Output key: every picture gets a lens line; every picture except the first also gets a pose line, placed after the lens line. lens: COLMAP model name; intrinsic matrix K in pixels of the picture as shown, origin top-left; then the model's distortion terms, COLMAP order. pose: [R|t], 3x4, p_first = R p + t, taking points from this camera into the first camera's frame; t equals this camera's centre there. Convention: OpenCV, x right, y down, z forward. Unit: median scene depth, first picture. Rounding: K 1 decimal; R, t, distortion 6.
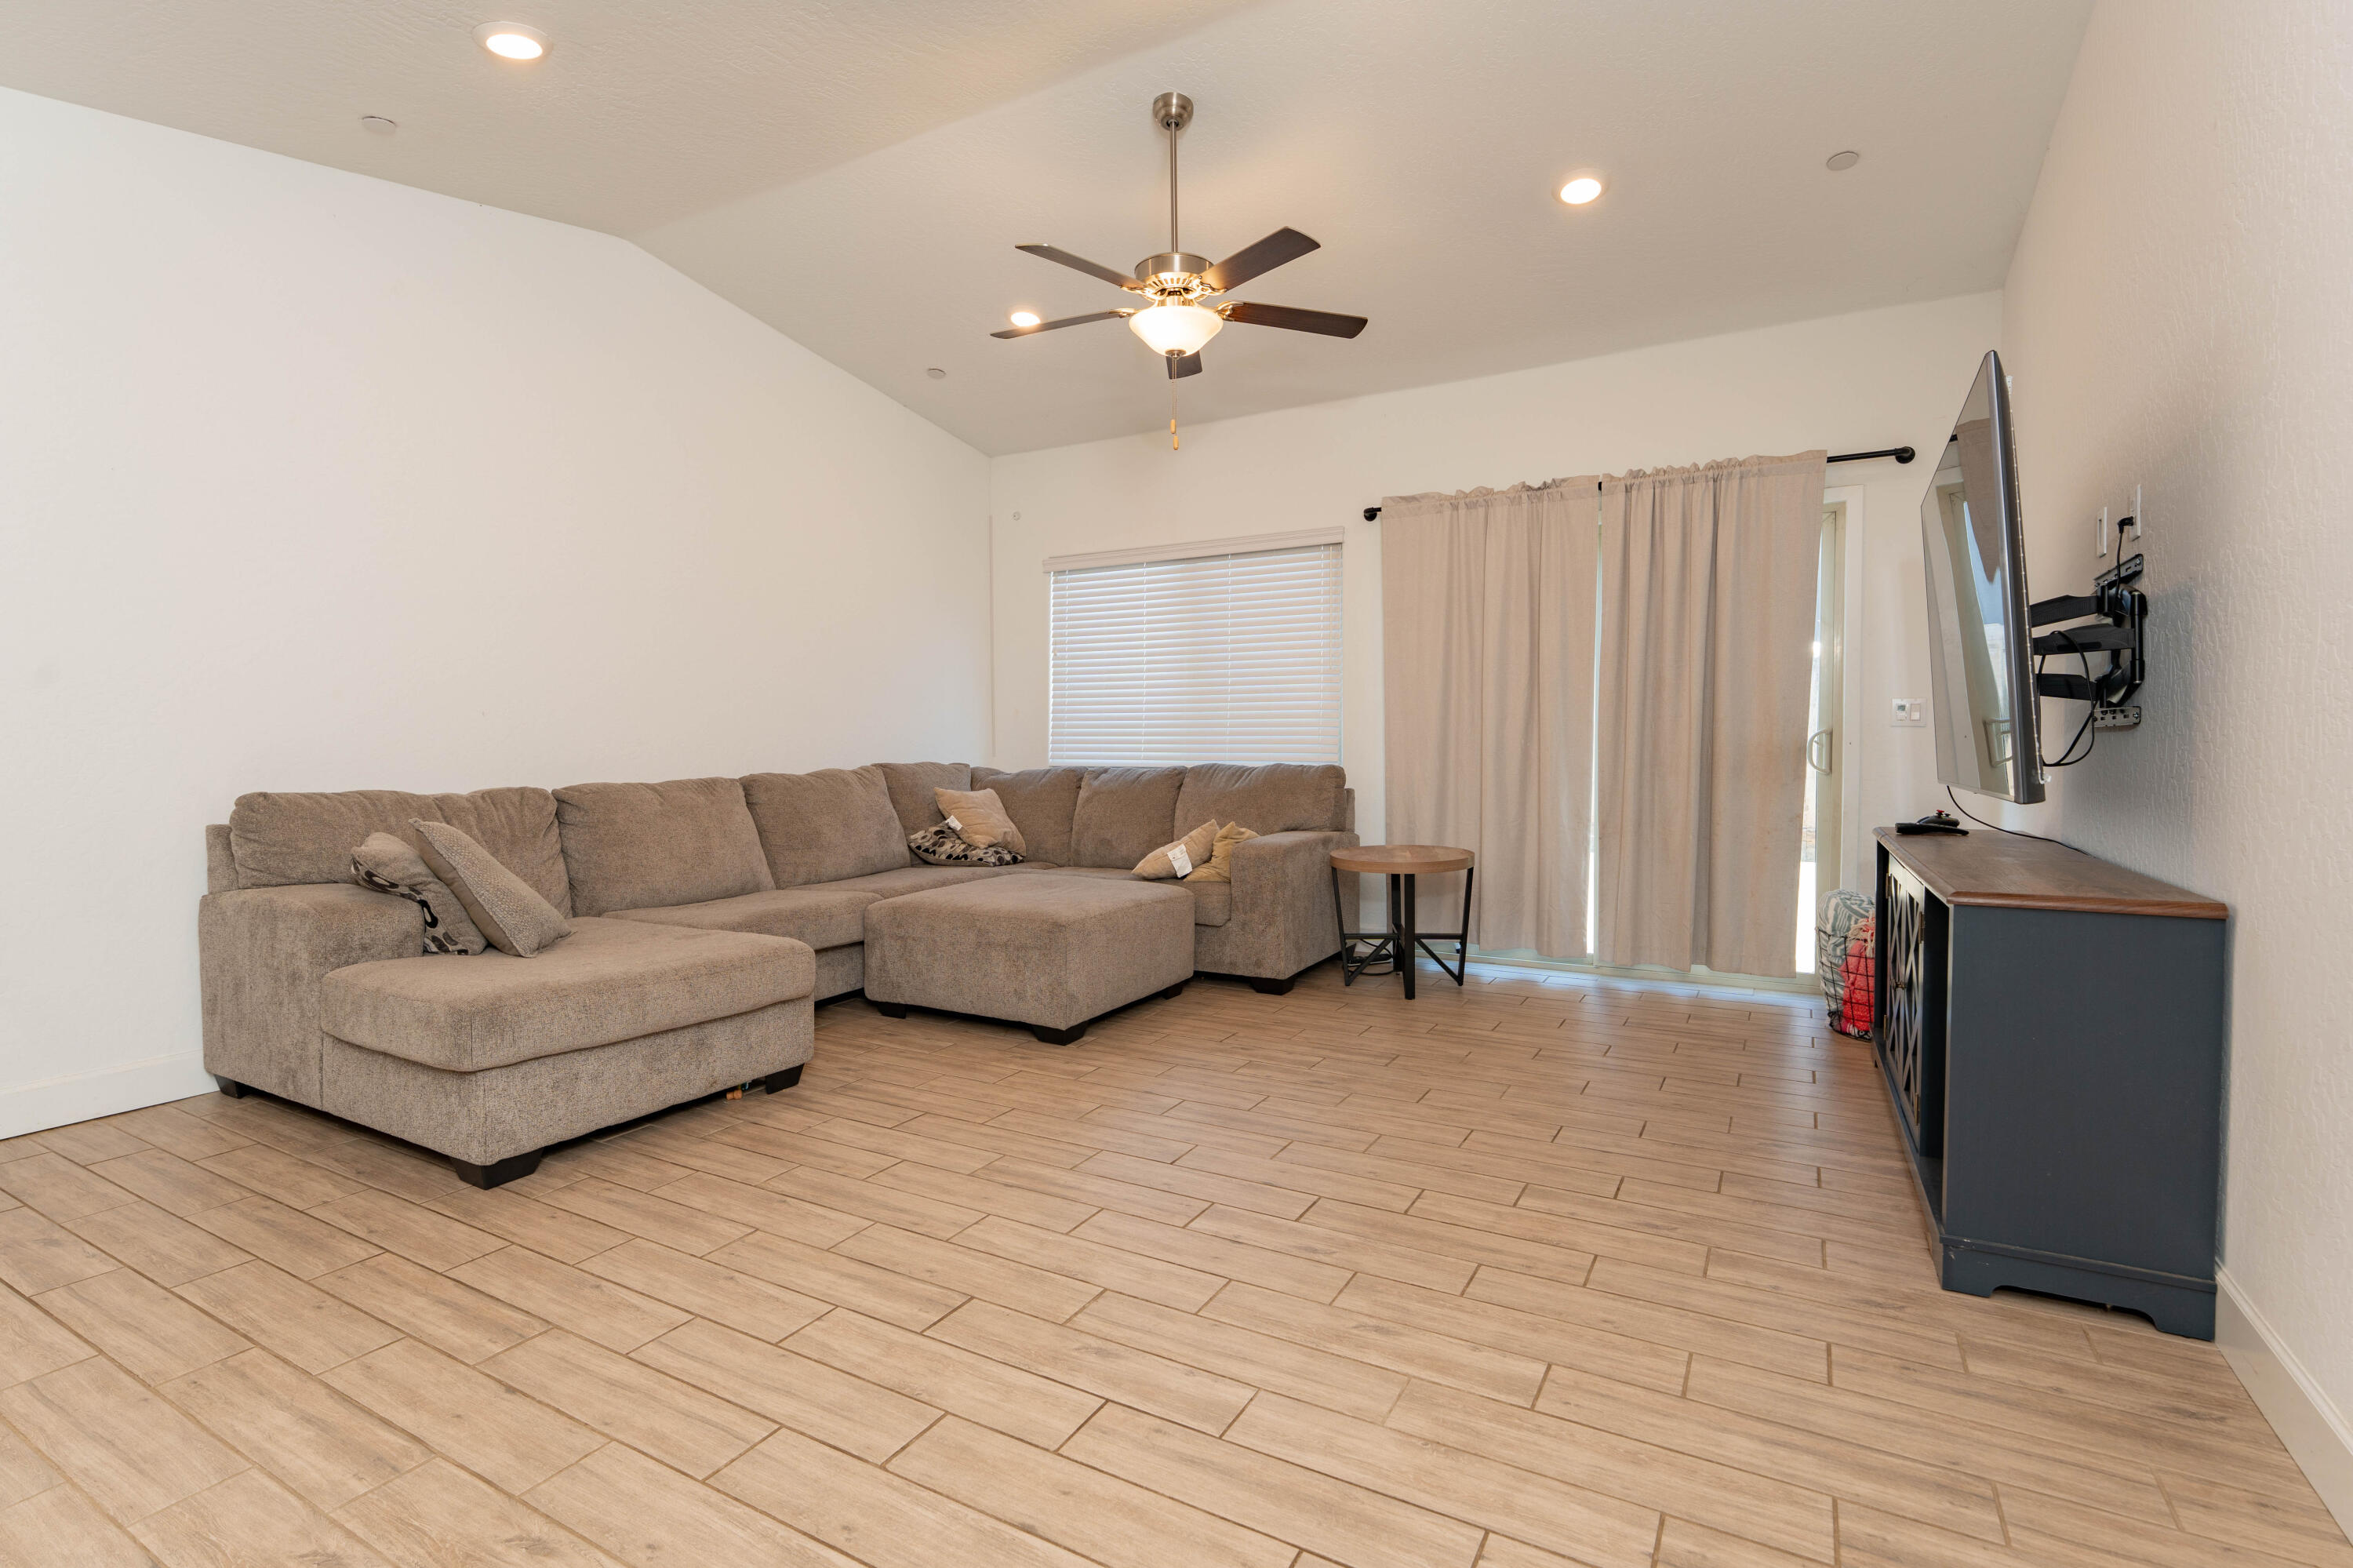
lens RADIAL K [[1087.2, 0, 1176.5], [0, 1087.2, 784.0], [0, 0, 1]] dist [-0.002526, -0.000451]
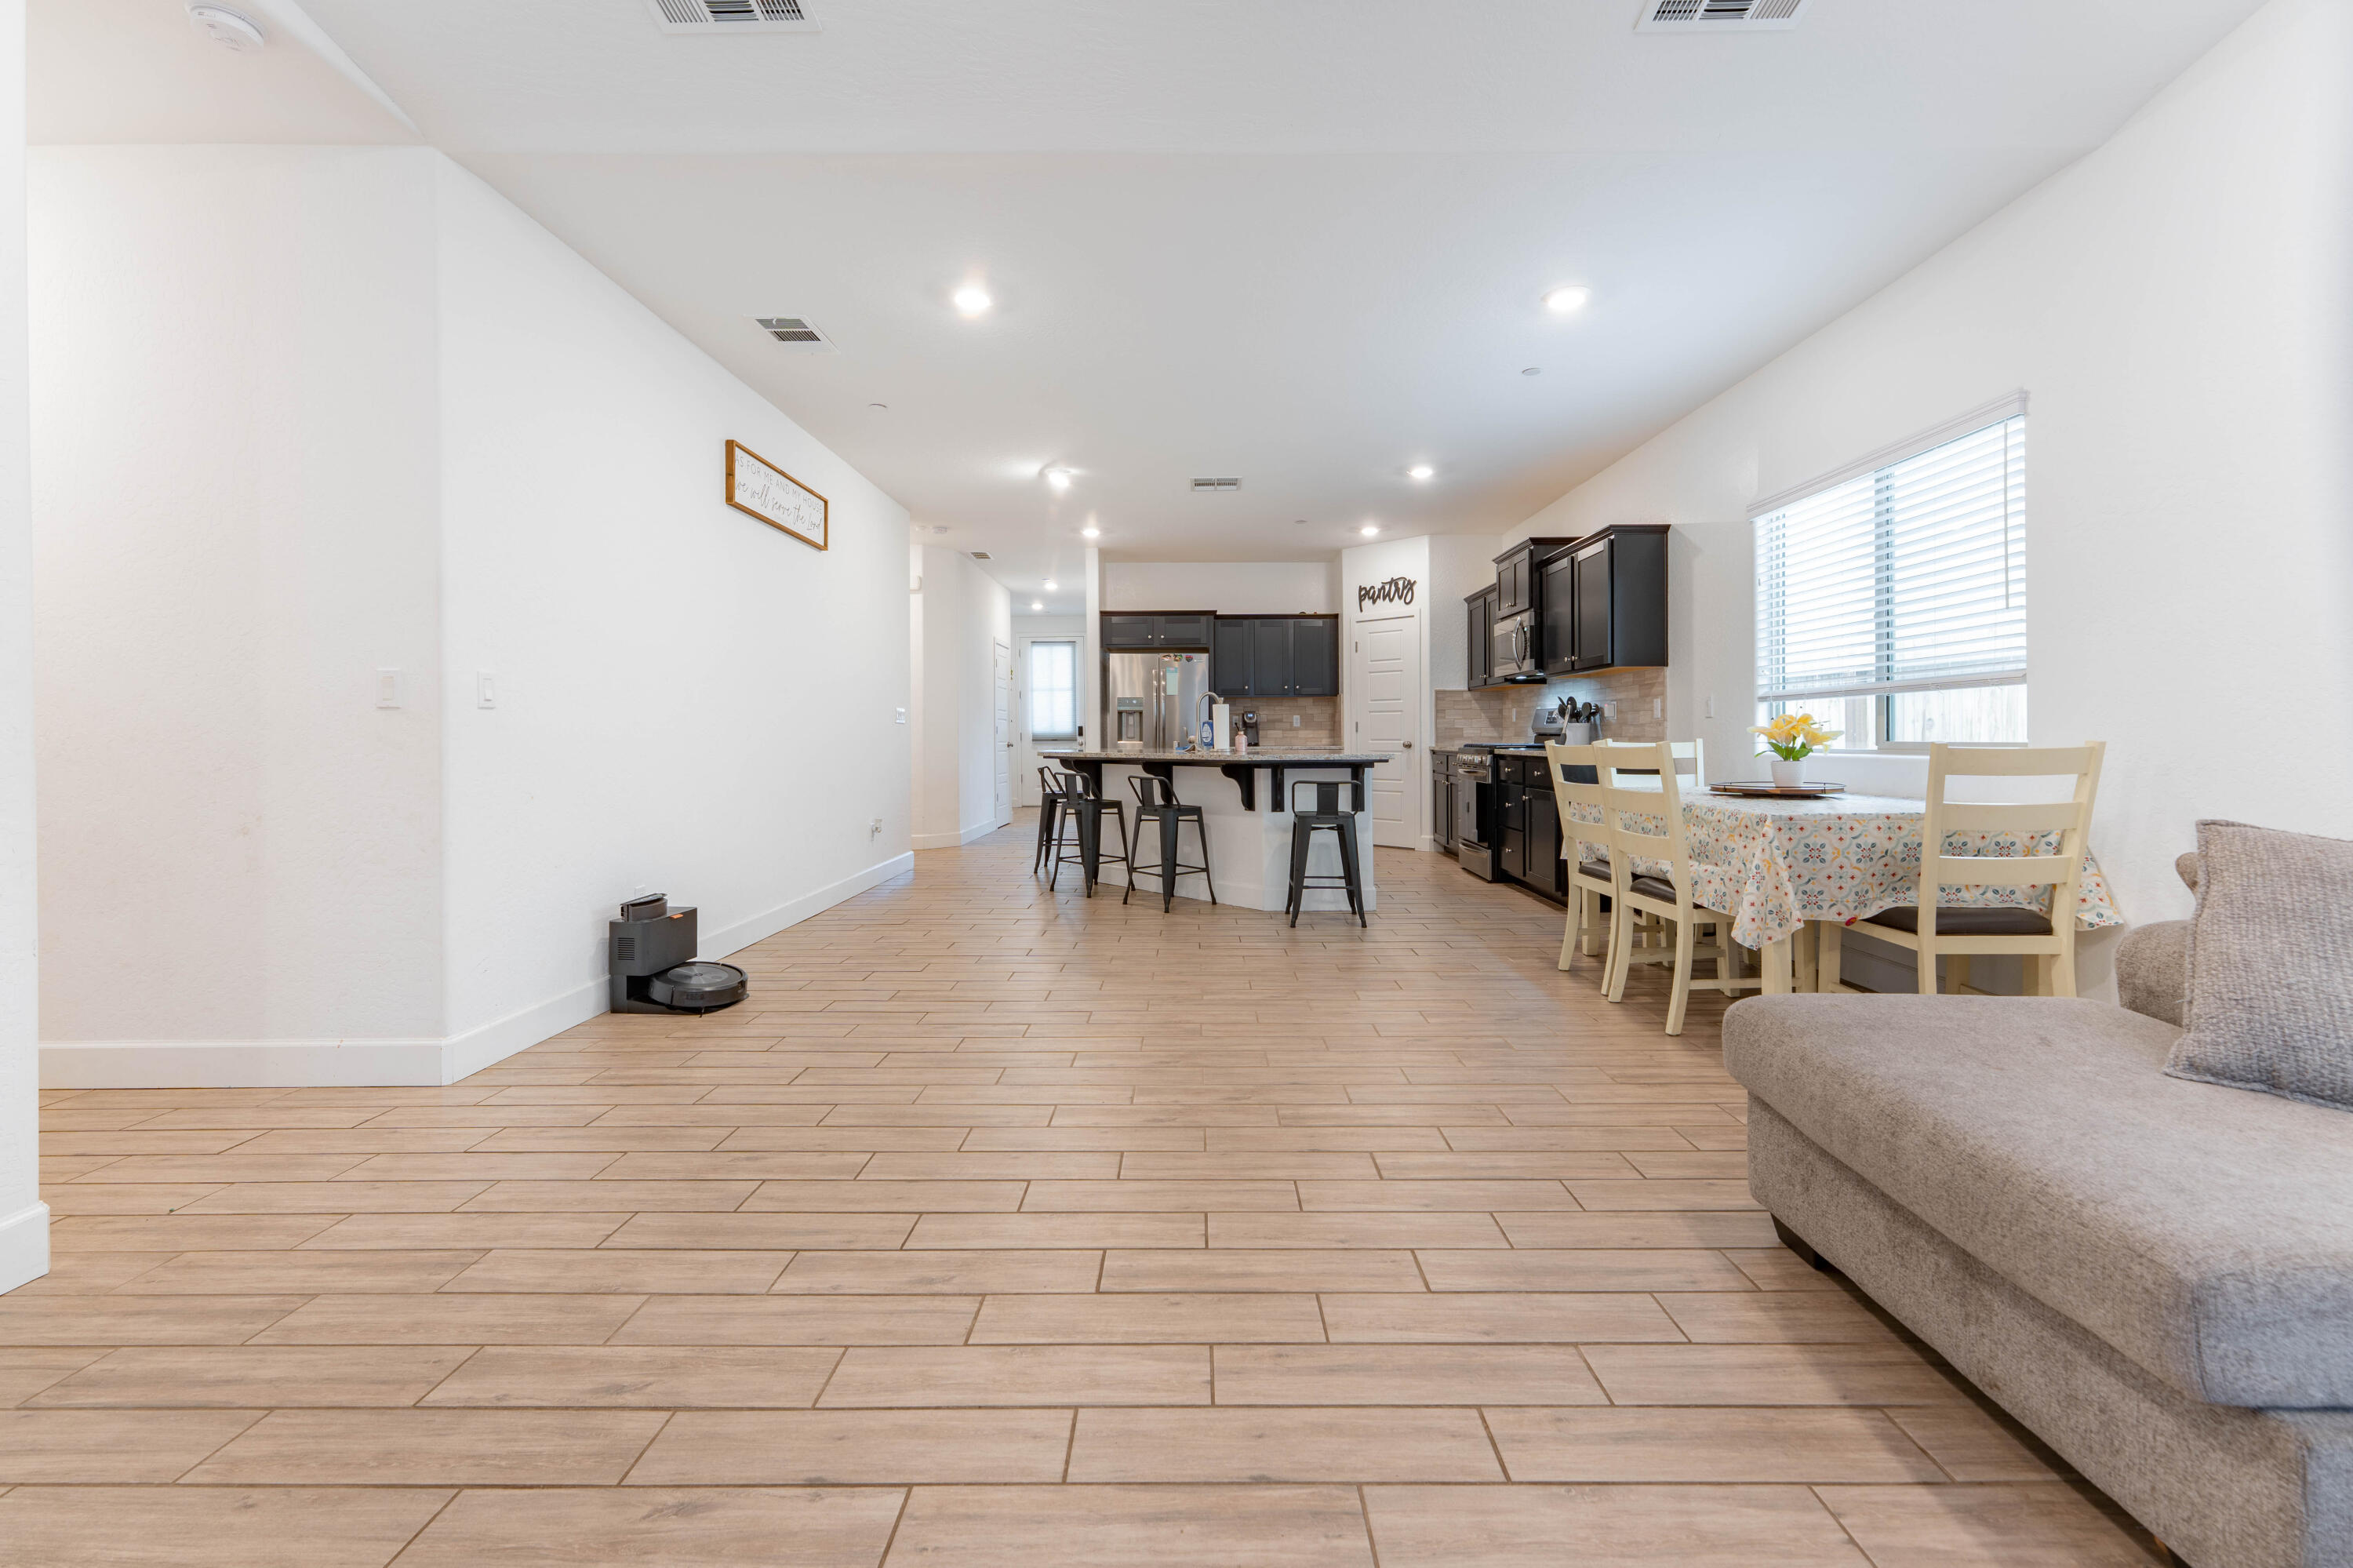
lens RADIAL K [[953.6, 0, 1176.1], [0, 953.6, 734.0], [0, 0, 1]] dist [0.000186, -0.000064]
pose [[-0.877639, 0.006621, -0.479277, 0.078426], [-0.010439, 0.999403, 0.032921, -0.022259], [0.479209, 0.033896, -0.877046, 0.926075]]
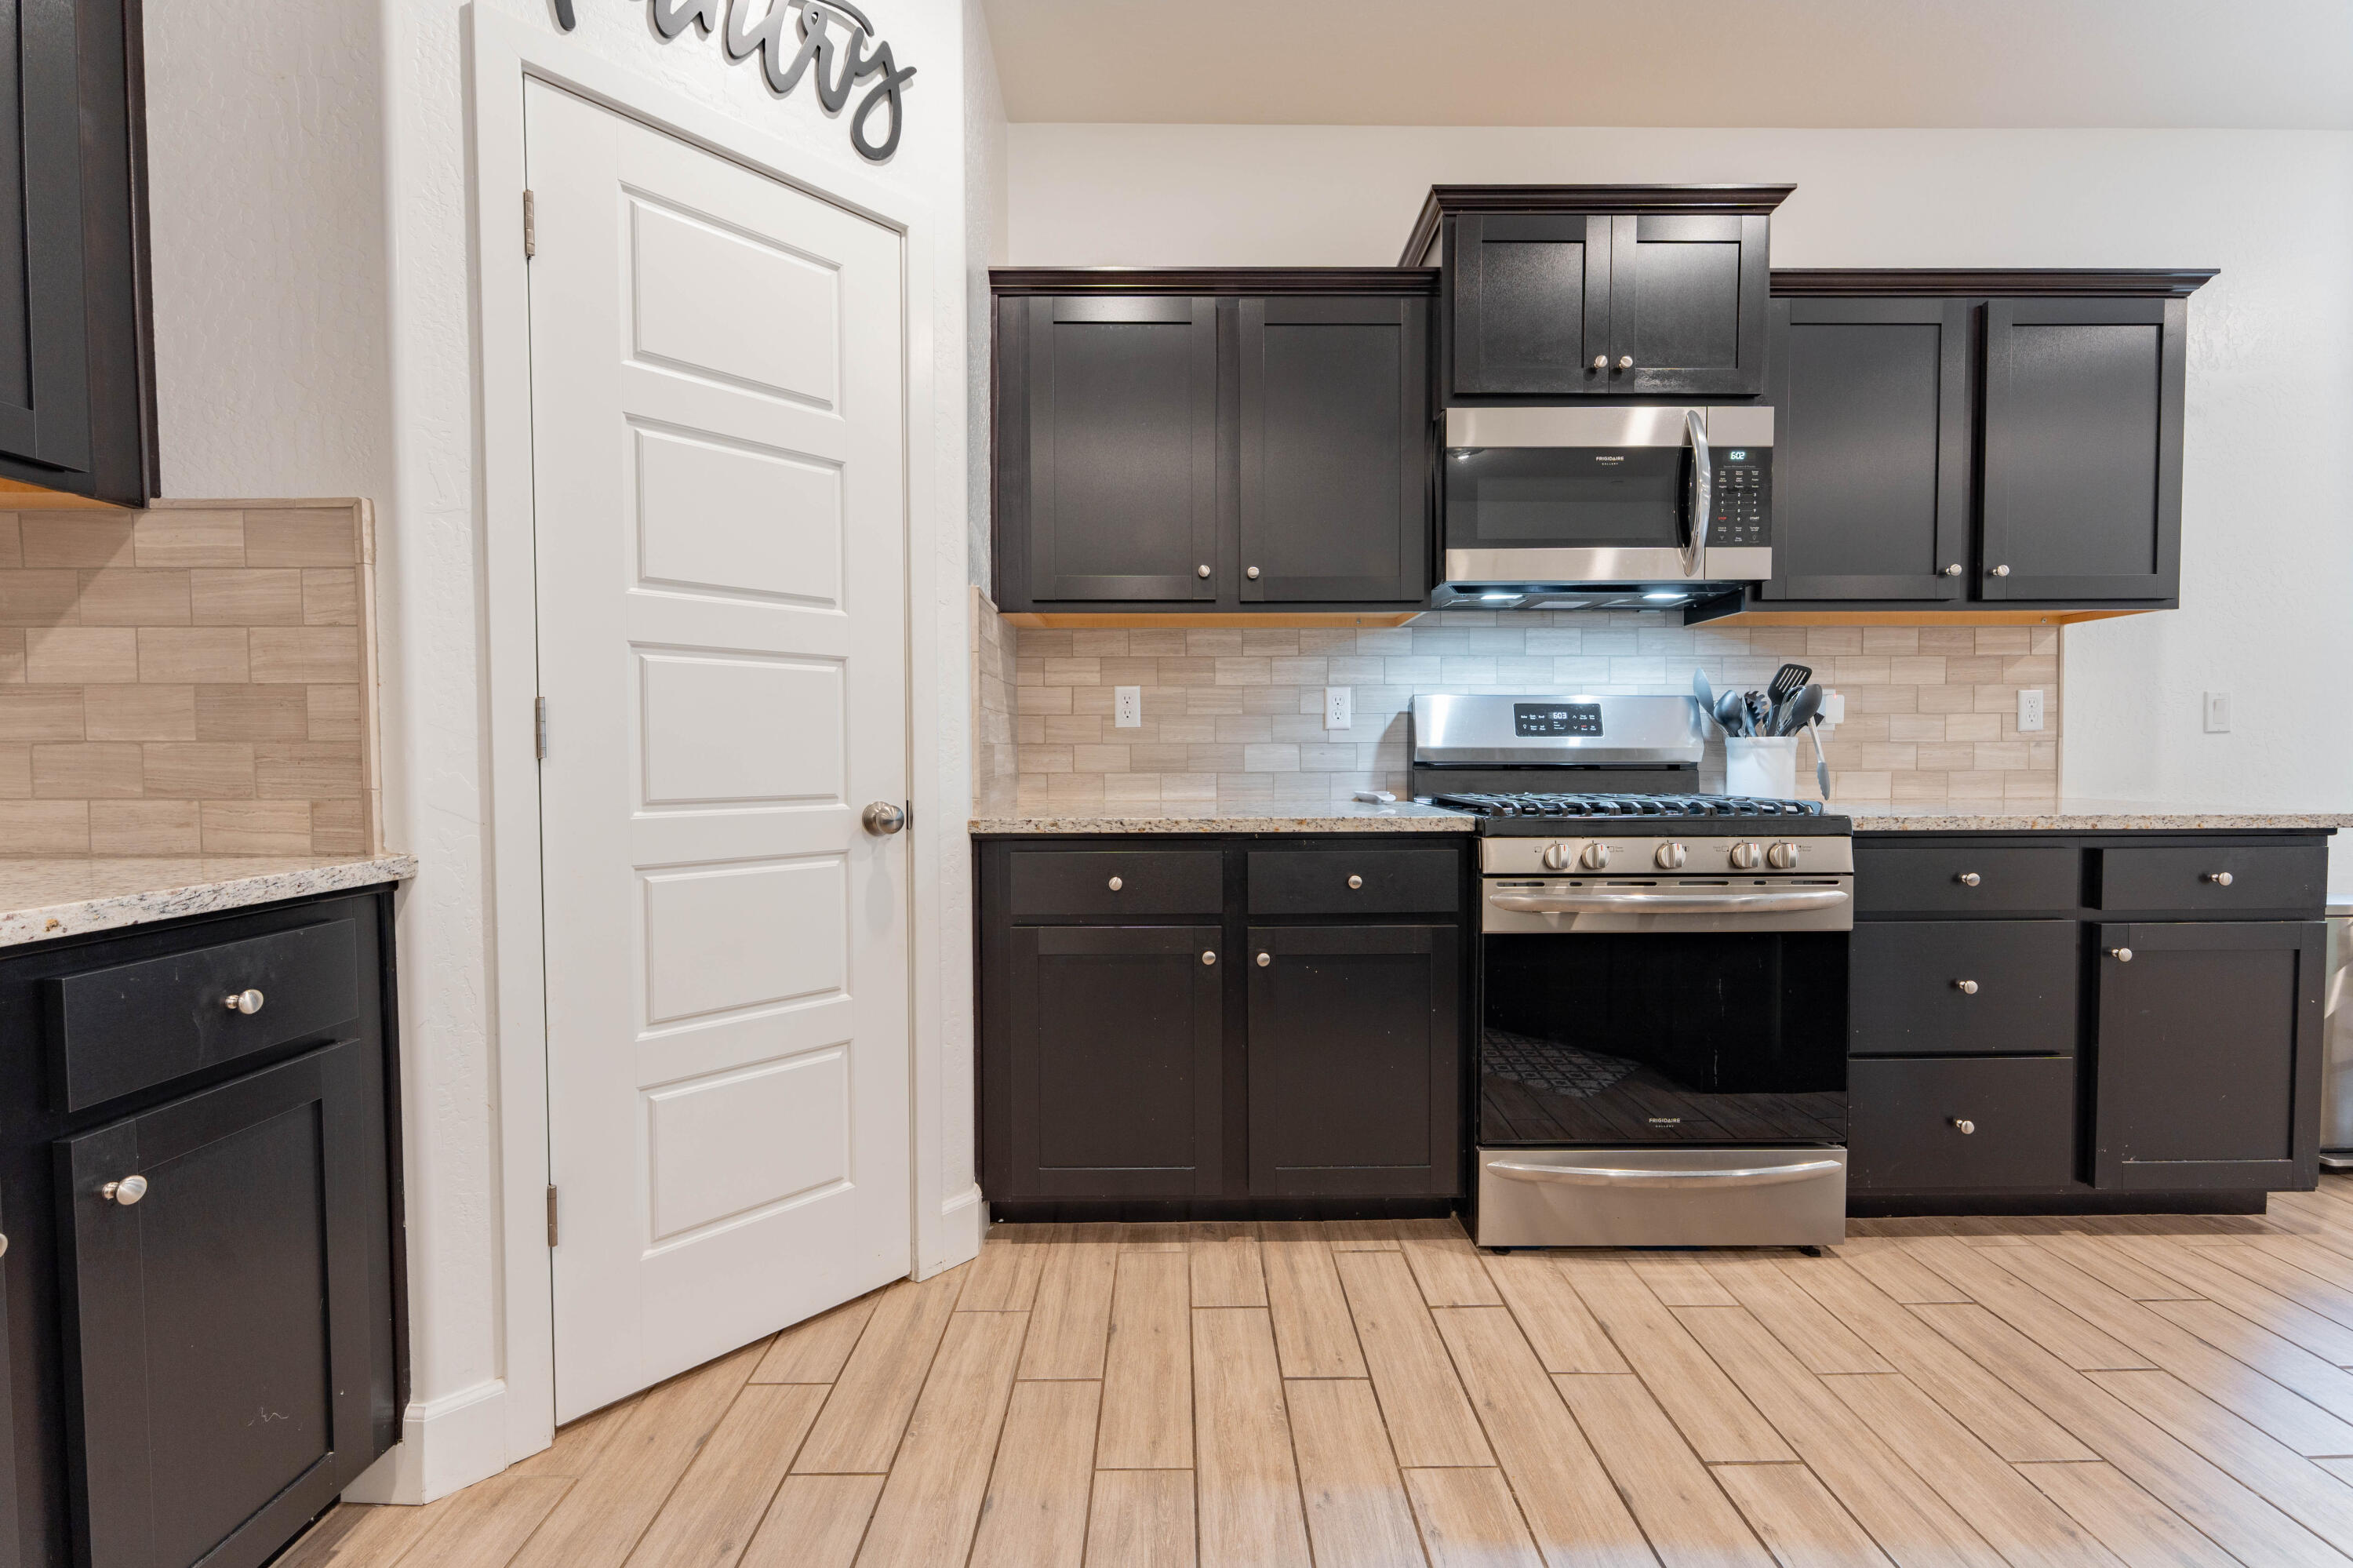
lens RADIAL K [[951.7, 0, 1176.5], [0, 951.7, 784.0], [0, 0, 1]] dist [-0.000130, 0.000419]
pose [[0.504852, 0.032134, -0.862608, -0.934587], [-0.032272, 0.999311, 0.018339, 0.037382], [0.862603, 0.018579, 0.505541, -0.817540]]
